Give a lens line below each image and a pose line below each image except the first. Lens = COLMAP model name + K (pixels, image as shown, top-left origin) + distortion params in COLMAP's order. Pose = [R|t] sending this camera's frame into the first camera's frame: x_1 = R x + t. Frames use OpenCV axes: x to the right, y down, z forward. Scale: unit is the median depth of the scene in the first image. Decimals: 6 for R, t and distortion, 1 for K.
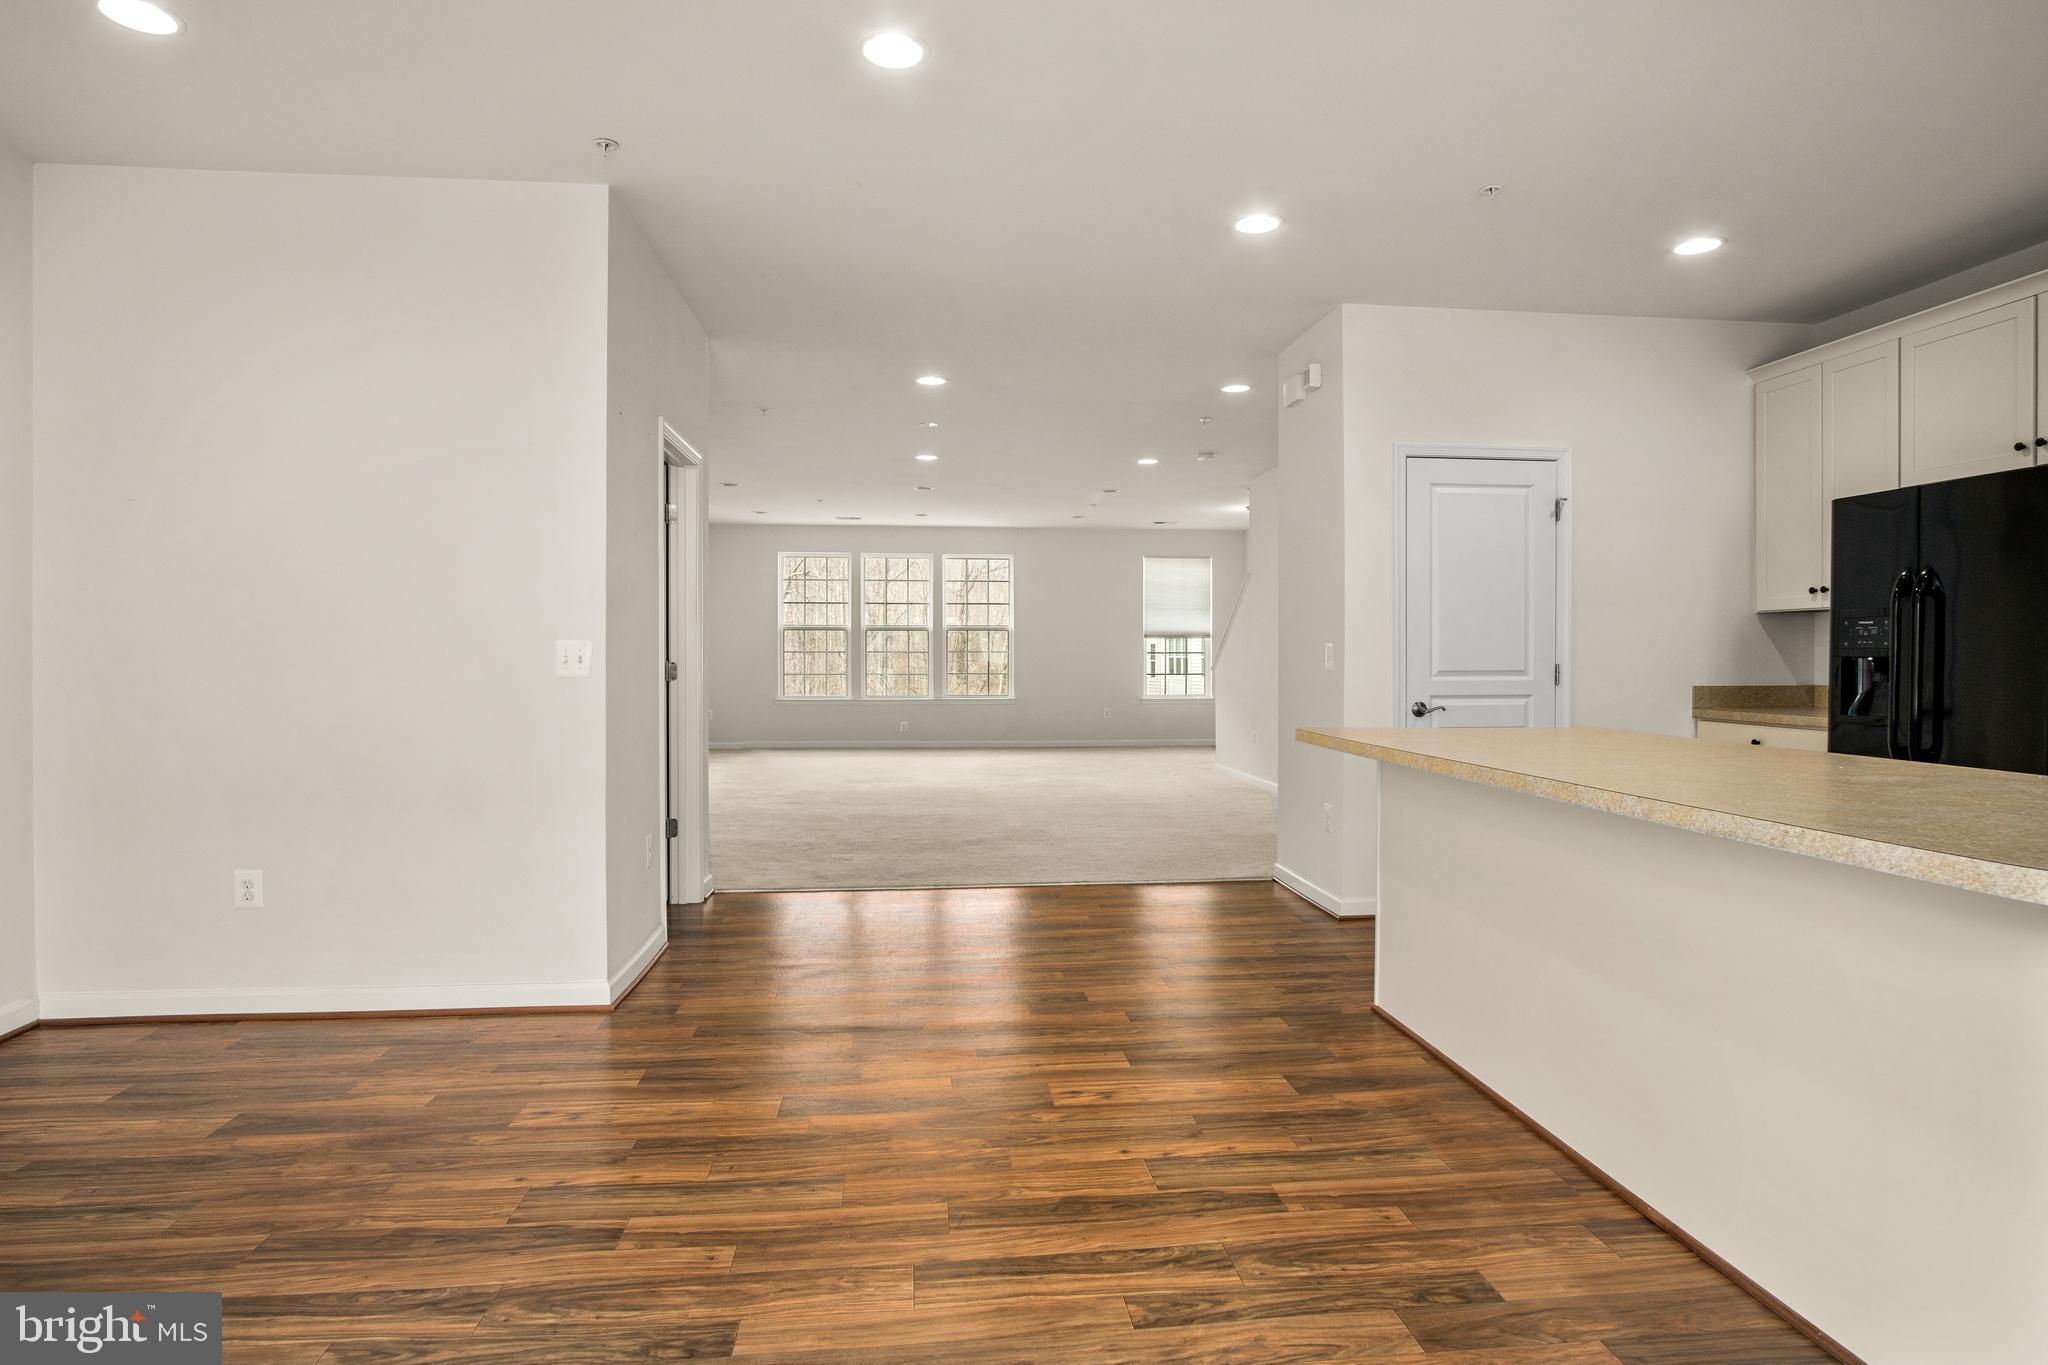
lens RADIAL K [[1124.3, 0, 1024.0], [0, 1124.3, 682.5], [0, 0, 1]] dist [-0.001695, -0.000546]
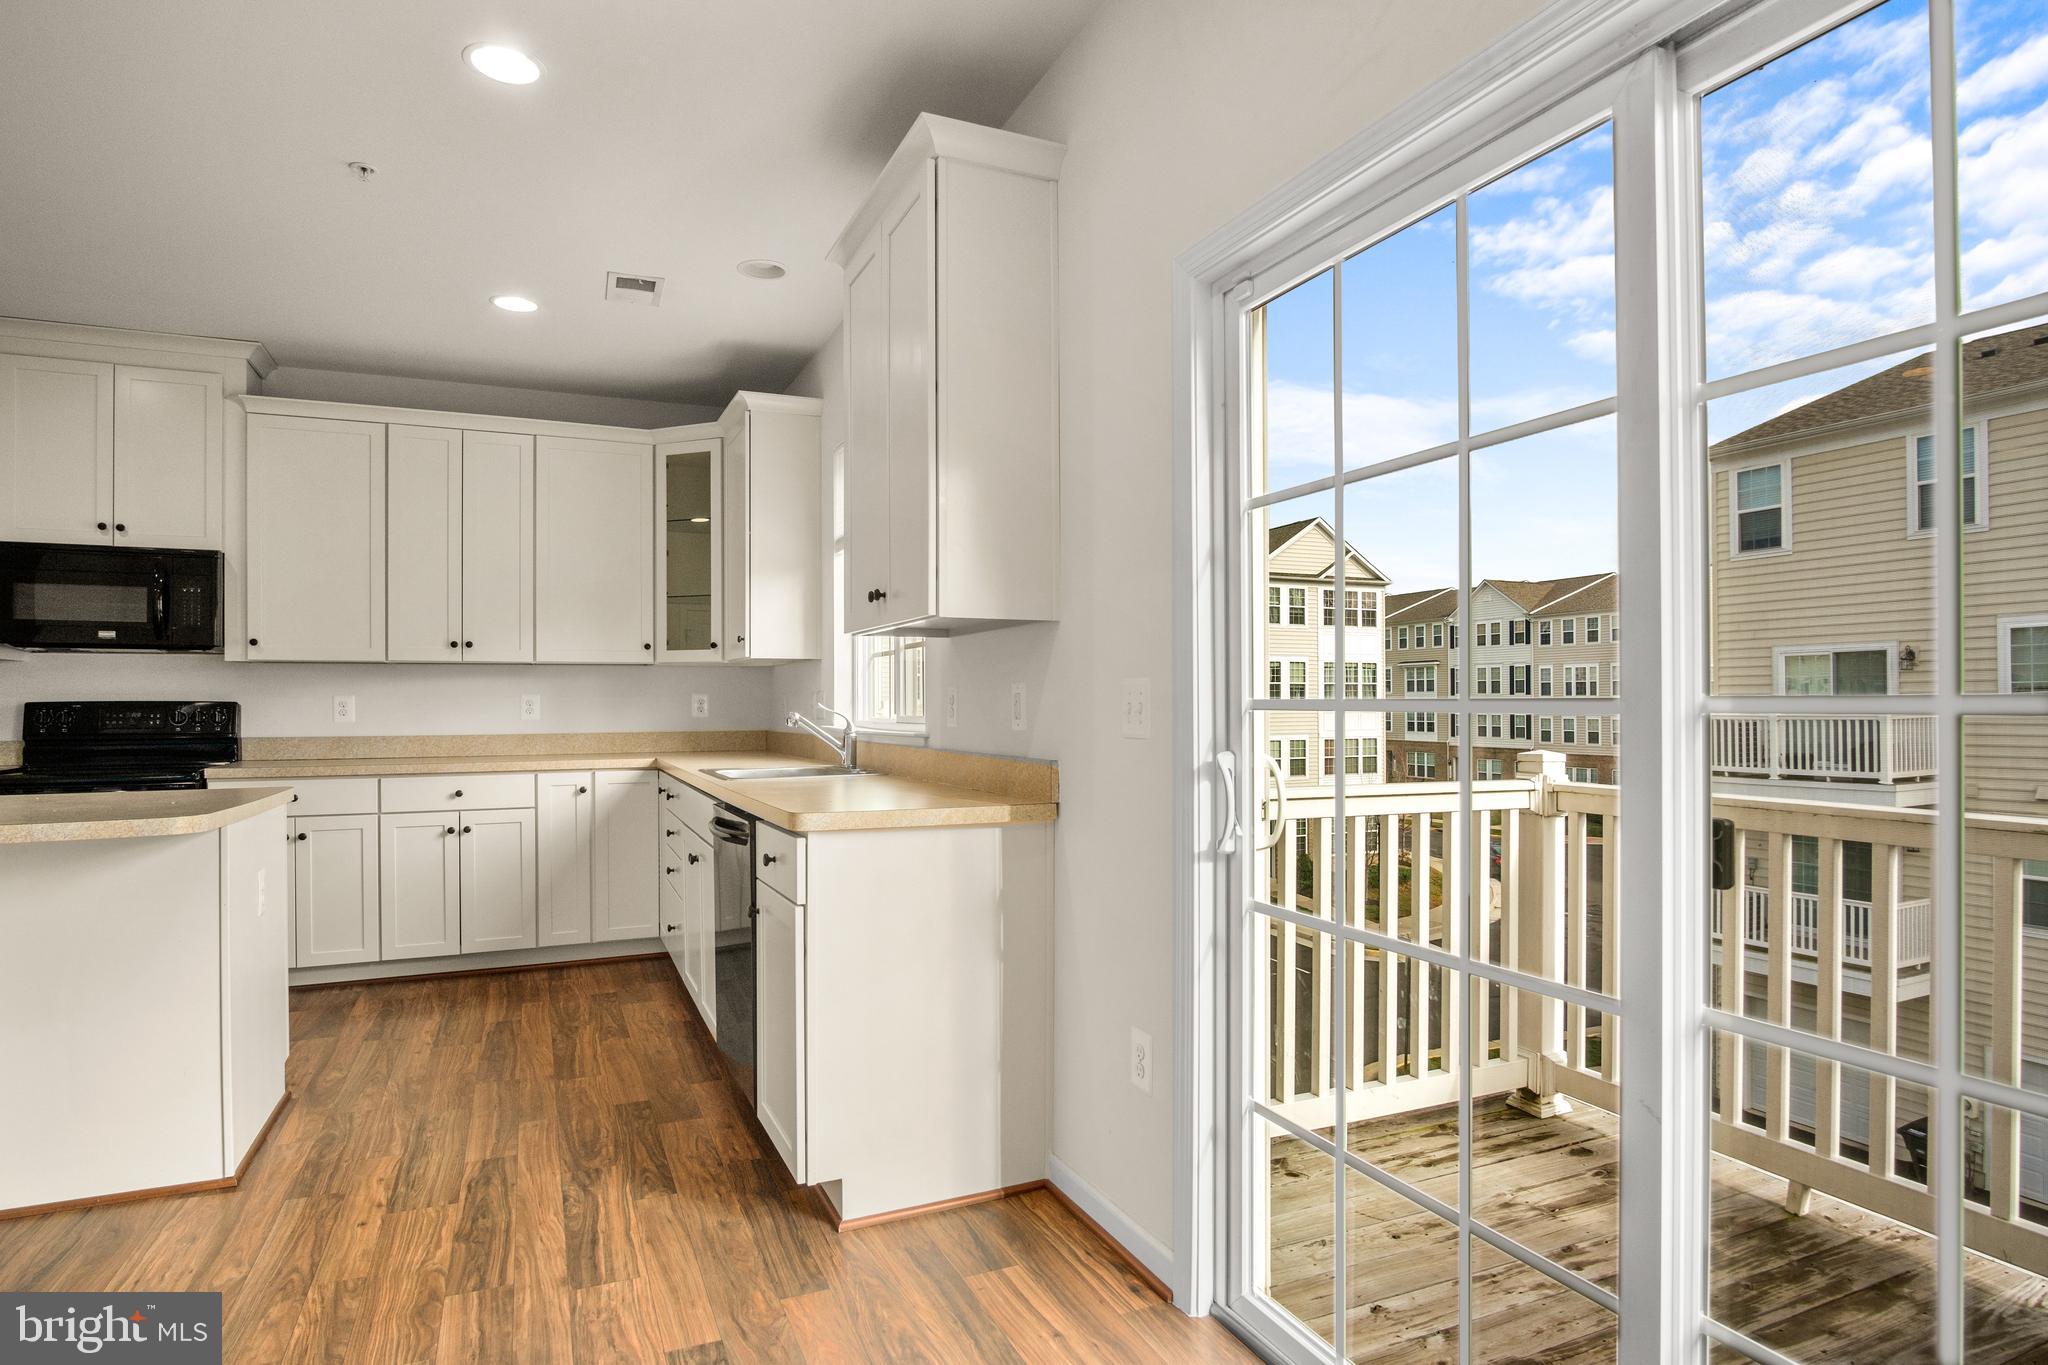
lens RADIAL K [[1124.3, 0, 1024.0], [0, 1124.3, 682.5], [0, 0, 1]] dist [-0.001695, -0.000546]
pose [[-0.307302, 0.001404, 0.951611, -1.079898], [0.010572, 0.999942, 0.001939, -0.058712], [-0.951553, 0.010656, -0.307299, 0.775440]]
